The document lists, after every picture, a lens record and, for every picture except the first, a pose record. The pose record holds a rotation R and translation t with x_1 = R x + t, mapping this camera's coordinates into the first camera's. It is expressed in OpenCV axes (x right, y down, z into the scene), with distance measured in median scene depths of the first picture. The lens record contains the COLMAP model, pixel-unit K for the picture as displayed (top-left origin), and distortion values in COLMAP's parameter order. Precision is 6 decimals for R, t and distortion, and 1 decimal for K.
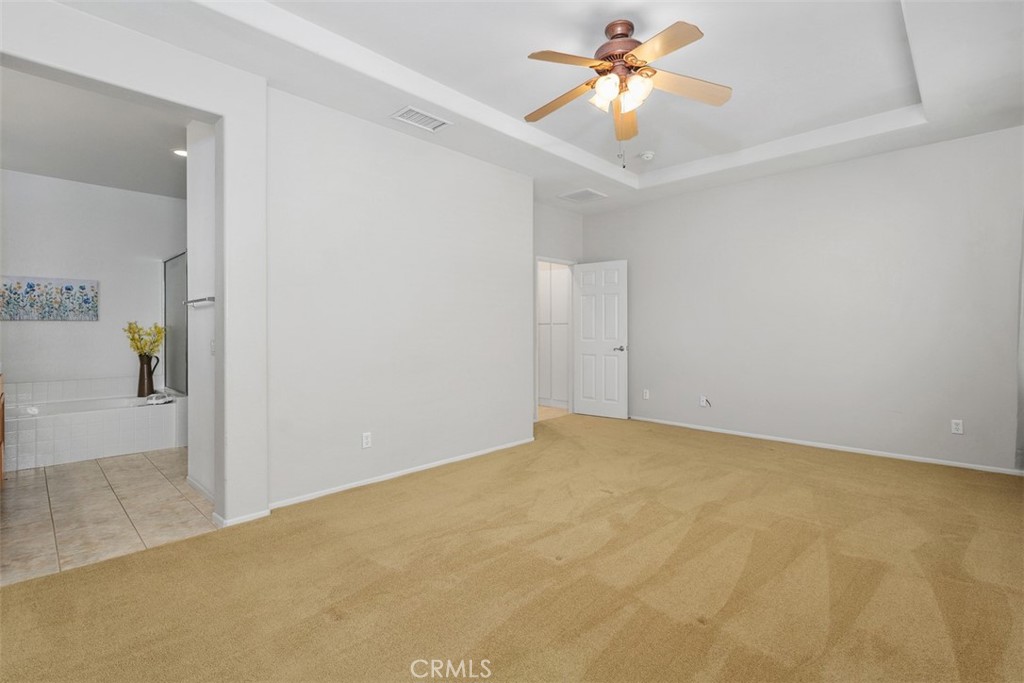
lens RADIAL K [[472.8, 0, 520.4], [0, 472.8, 329.1], [0, 0, 1]] dist [0.002024, -0.000334]
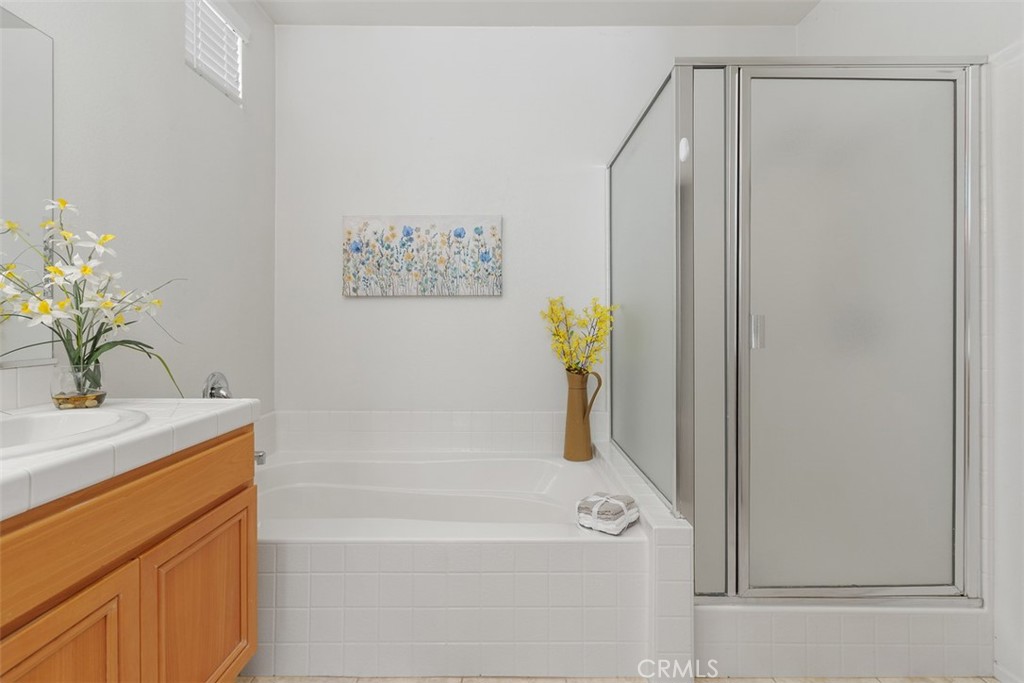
lens RADIAL K [[472.8, 0, 514.1], [0, 472.8, 342.7], [0, 0, 1]] dist [0.002024, -0.000334]
pose [[0.682986, 0.001655, -0.730430, -0.534452], [0.000172, 0.999997, 0.002426, 0.030904], [0.730432, -0.001783, 0.682983, 0.687696]]
